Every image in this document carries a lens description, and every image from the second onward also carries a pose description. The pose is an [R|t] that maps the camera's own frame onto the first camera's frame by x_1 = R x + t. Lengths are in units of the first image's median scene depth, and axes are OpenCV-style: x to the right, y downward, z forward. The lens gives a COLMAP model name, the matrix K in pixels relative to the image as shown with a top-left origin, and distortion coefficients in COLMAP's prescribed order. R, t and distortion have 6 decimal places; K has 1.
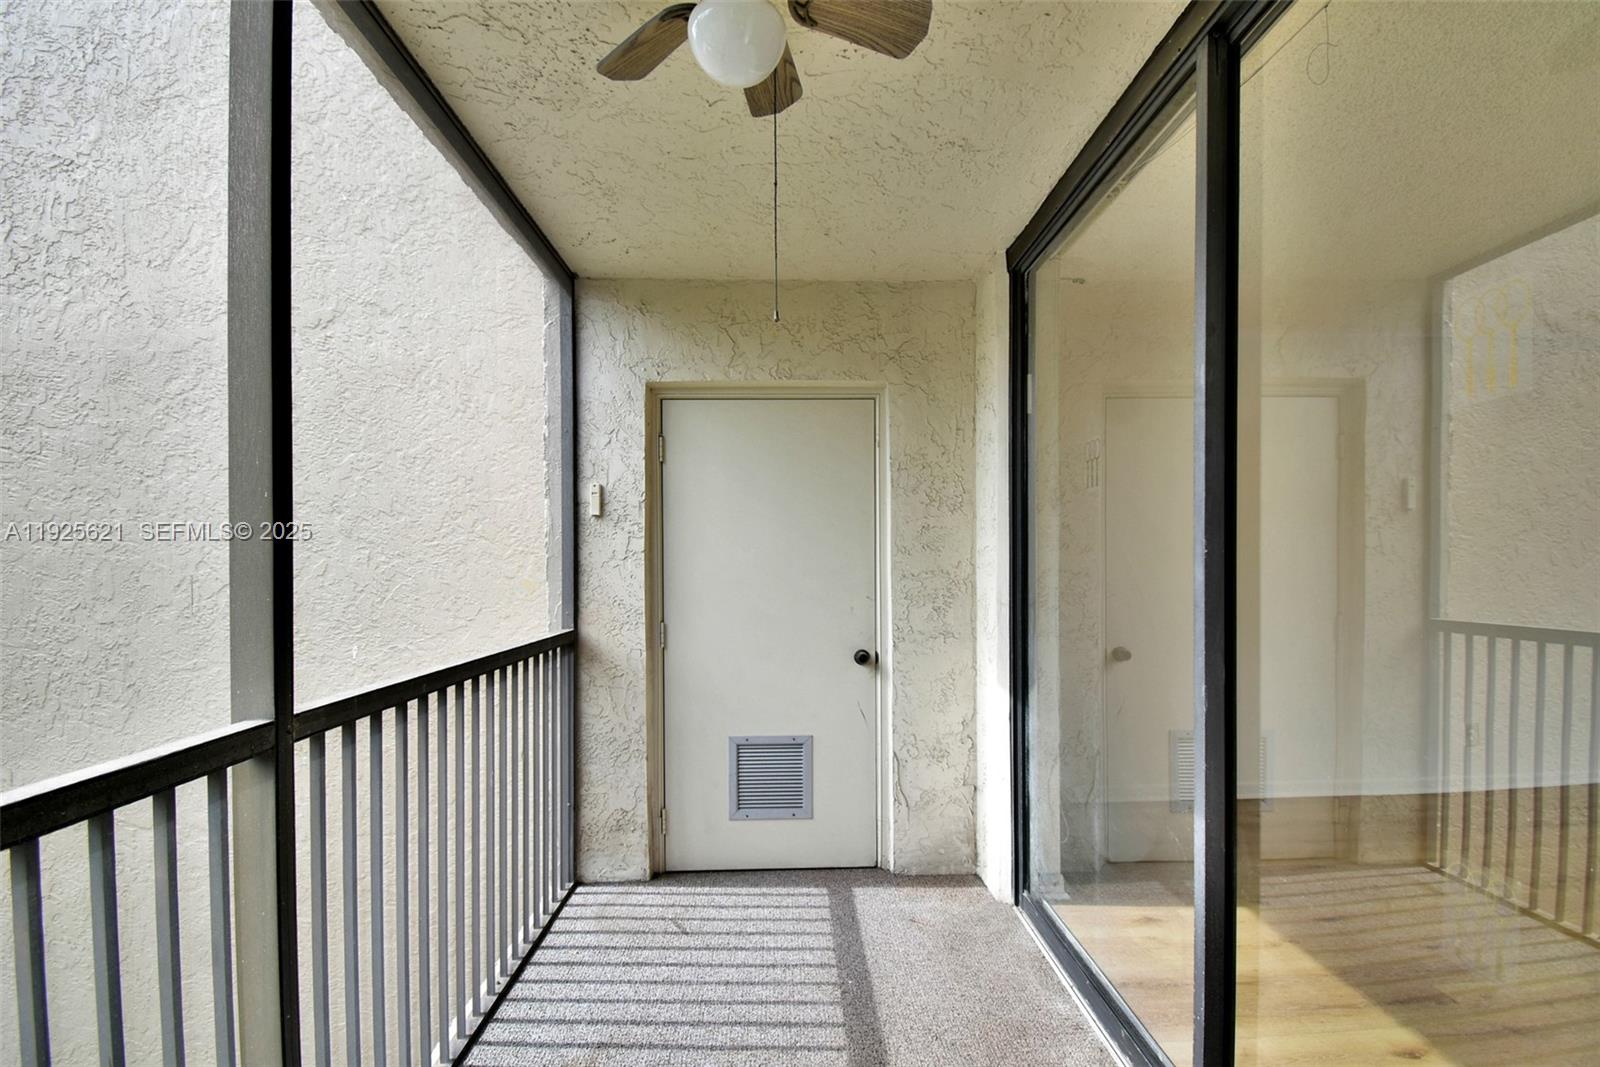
lens RADIAL K [[714.6, 0, 792.3], [0, 714.6, 565.8], [0, 0, 1]] dist [0.017905, -0.020860]
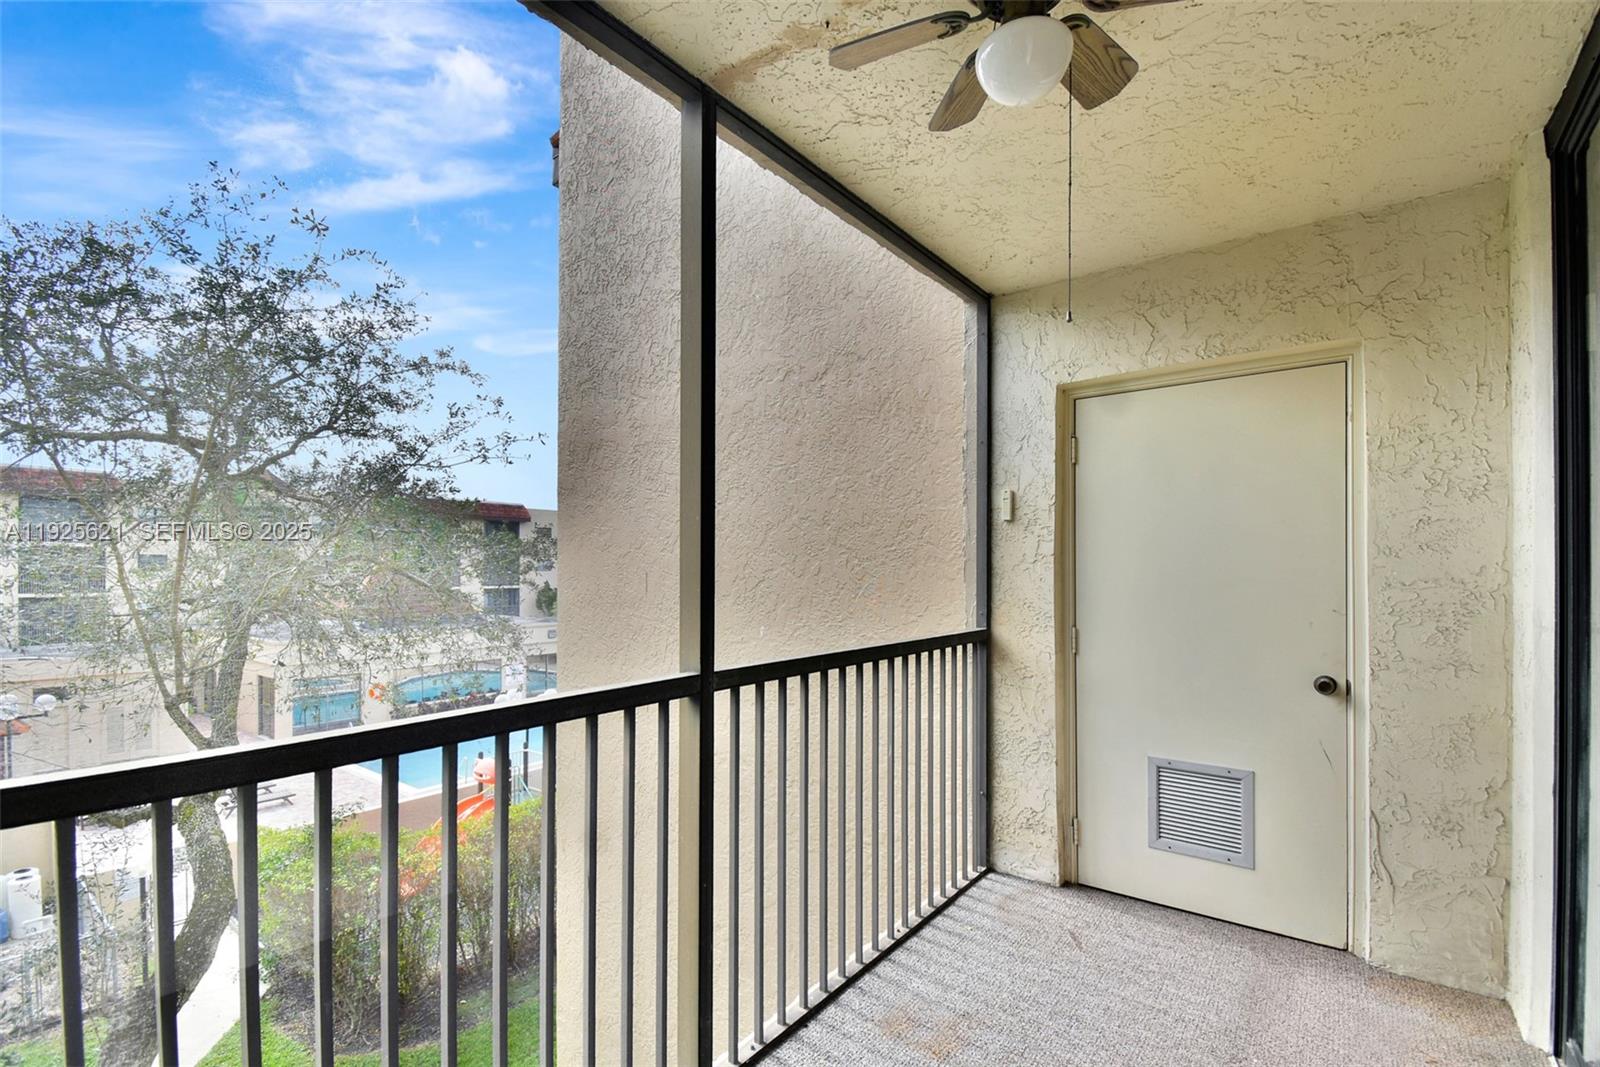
lens RADIAL K [[711.5, 0, 792.8], [0, 711.5, 562.1], [0, 0, 1]] dist [0.015776, -0.020247]
pose [[0.773849, 0.001391, -0.633369, 0.141198], [-0.007420, 0.999949, -0.006870, -0.000289], [0.633327, 0.010016, 0.773820, 0.000179]]
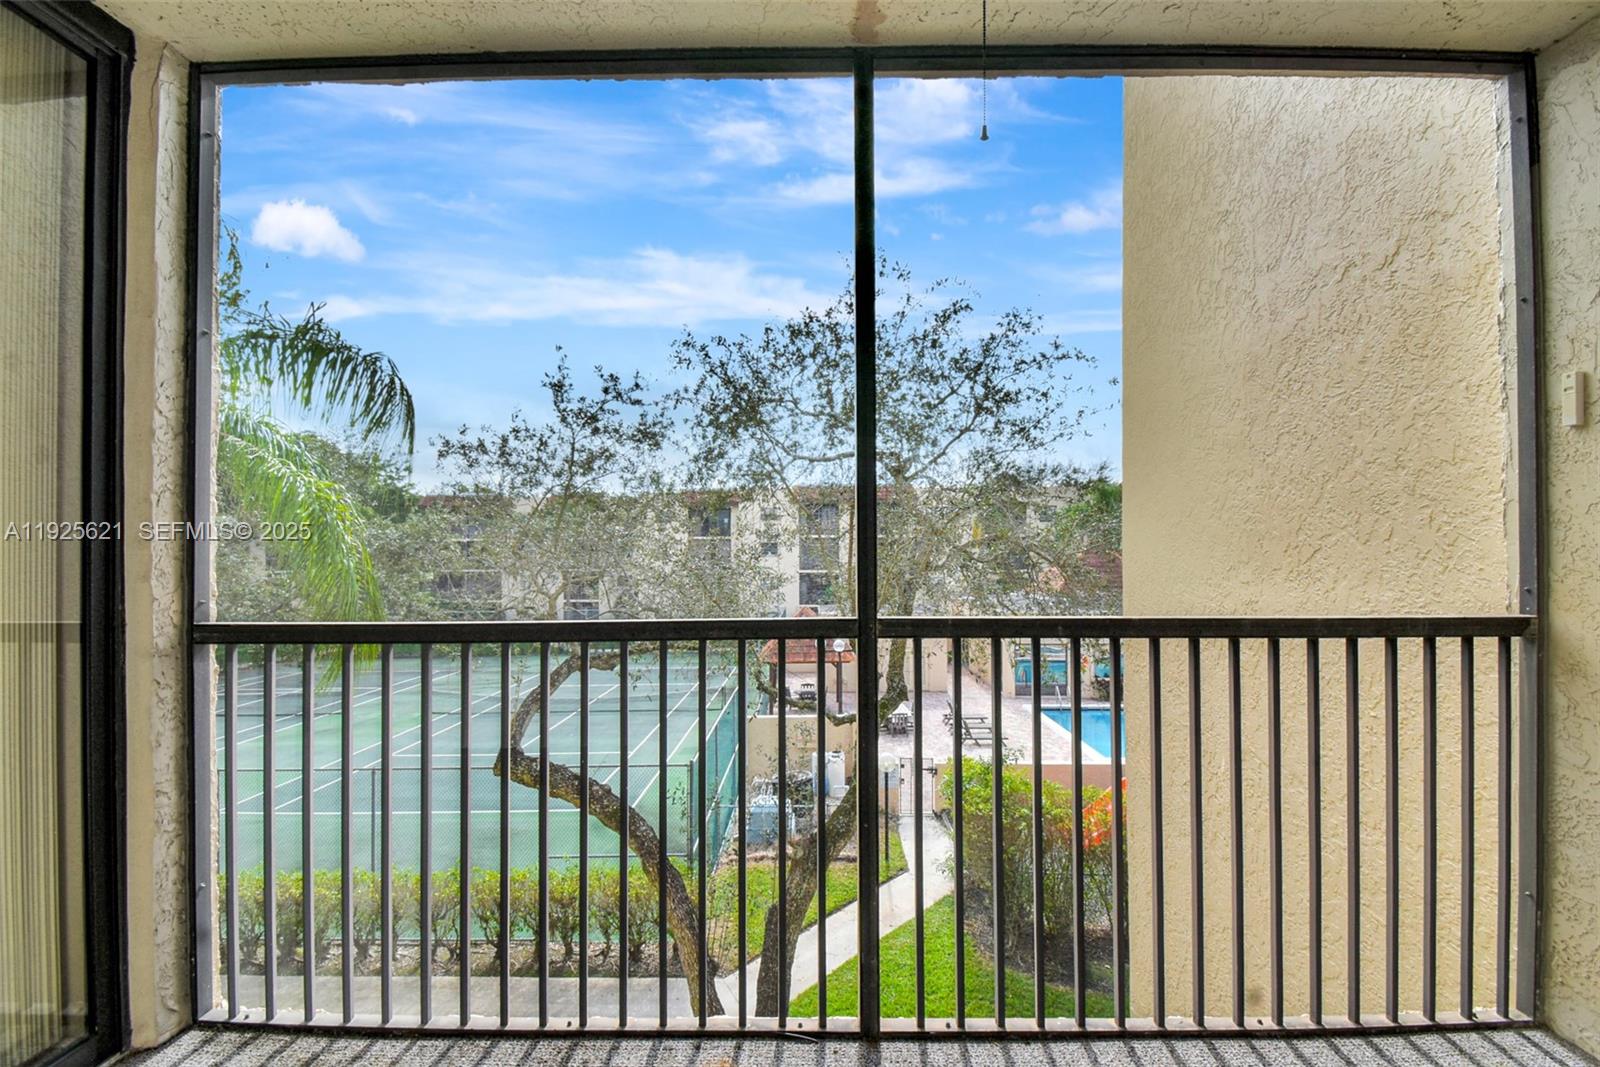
lens RADIAL K [[697.5, 0, 803.2], [0, 697.5, 543.9], [0, 0, 1]] dist [0.000080, -0.013527]
pose [[-0.028069, -0.006331, -0.999586, 0.302928], [0.003248, 0.999974, -0.006424, 0.028118], [0.999601, -0.003427, -0.028048, 0.383598]]
